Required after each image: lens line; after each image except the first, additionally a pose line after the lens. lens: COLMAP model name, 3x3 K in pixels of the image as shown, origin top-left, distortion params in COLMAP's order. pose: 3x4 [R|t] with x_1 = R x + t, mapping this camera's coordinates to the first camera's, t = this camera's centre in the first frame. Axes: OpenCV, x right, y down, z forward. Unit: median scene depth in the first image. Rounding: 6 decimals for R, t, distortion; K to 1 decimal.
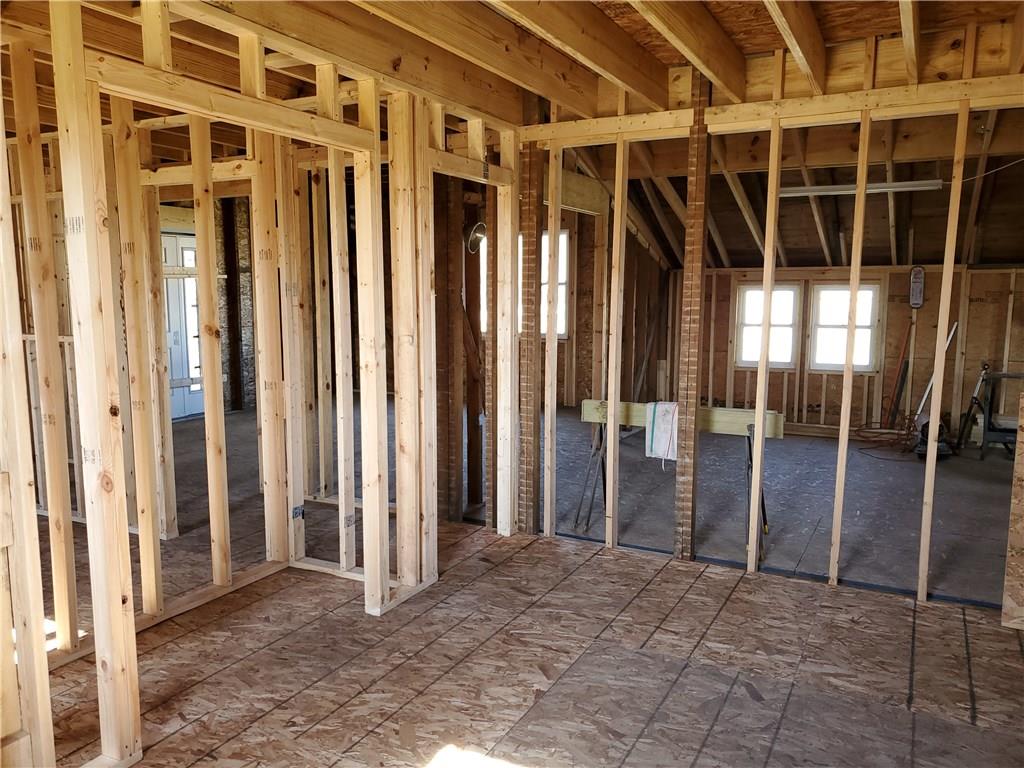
lens RADIAL K [[799.3, 0, 511.8], [0, 799.3, 390.8], [0, 0, 1]] dist [0.039632, -0.007257]
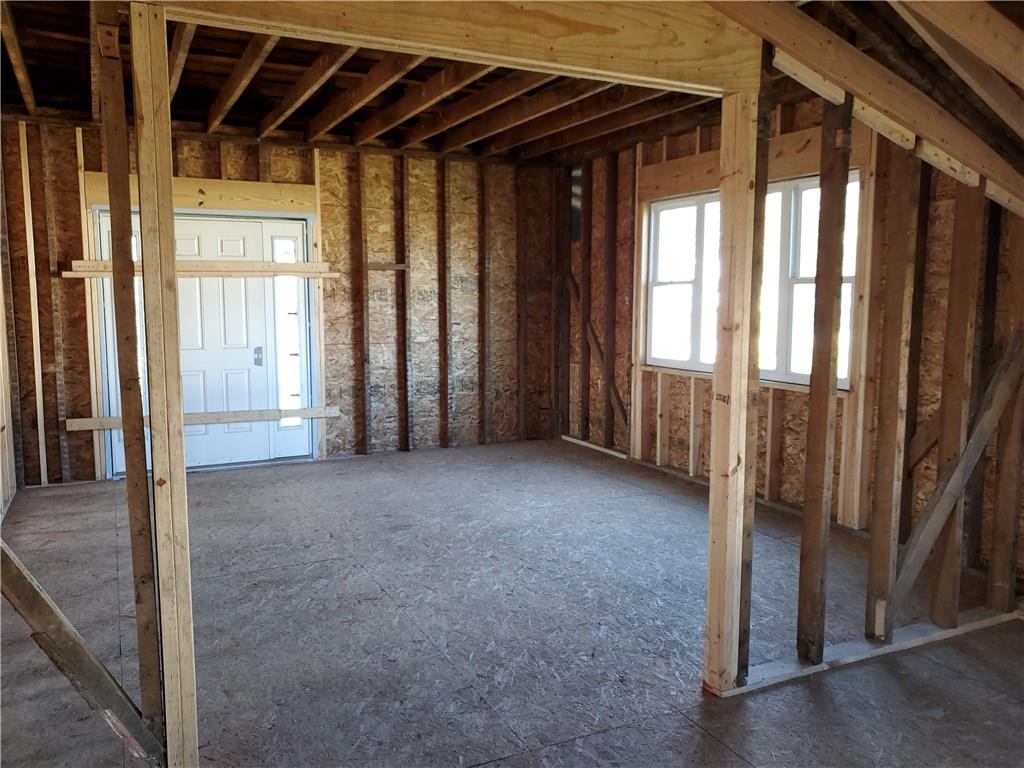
lens RADIAL K [[799.3, 0, 503.9], [0, 799.3, 381.3], [0, 0, 1]] dist [0.039632, -0.007257]
pose [[0.811425, 0.066084, -0.580708, 0.207179], [-0.078724, 0.996891, 0.003444, -0.062400], [0.579130, 0.042921, 0.814104, 0.523837]]
